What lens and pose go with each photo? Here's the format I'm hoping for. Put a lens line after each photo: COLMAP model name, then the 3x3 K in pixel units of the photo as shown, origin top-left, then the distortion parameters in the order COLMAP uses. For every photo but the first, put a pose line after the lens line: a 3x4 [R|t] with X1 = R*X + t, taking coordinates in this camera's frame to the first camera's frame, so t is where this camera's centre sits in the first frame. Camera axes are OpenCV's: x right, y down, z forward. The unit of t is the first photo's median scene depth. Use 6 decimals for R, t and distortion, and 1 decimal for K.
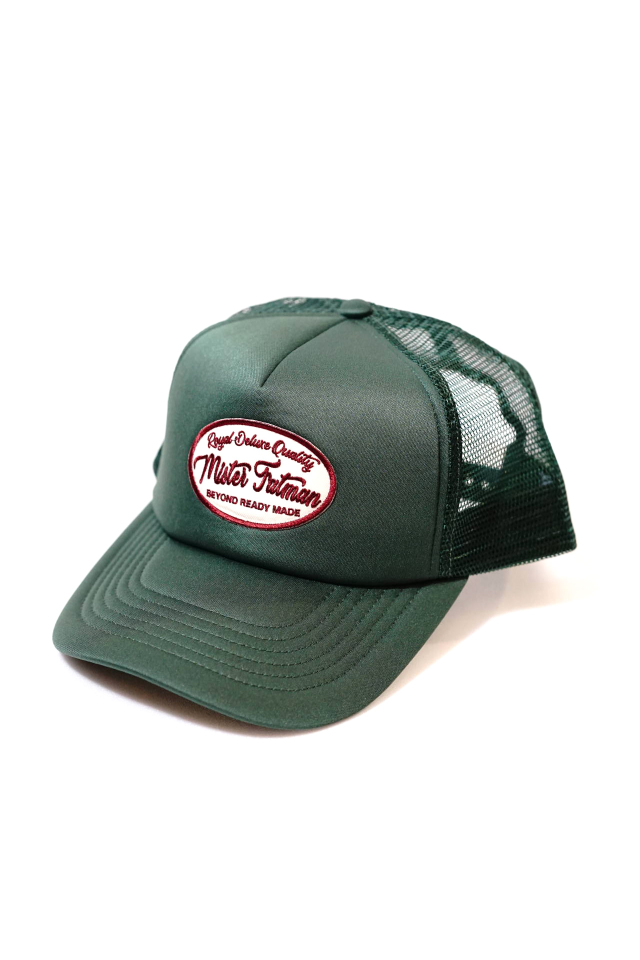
lens RADIAL K [[2088.0, 0, 322.9], [0, 2088.0, 494.6], [0, 0, 1]] dist [0.887667, 0.563140]
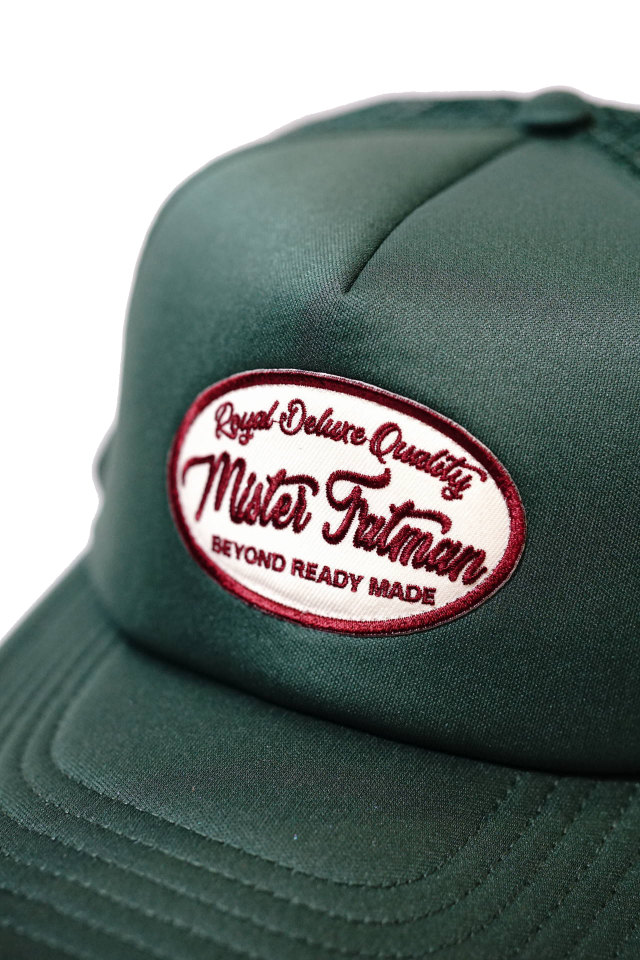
lens RADIAL K [[2088.0, 0, 322.9], [0, 2088.0, 494.6], [0, 0, 1]] dist [0.887667, 0.563140]
pose [[0.999912, 0.006262, 0.011734, -0.038206], [-0.006542, 0.999690, 0.024007, -0.021342], [-0.011580, -0.024082, 0.999643, 0.577815]]
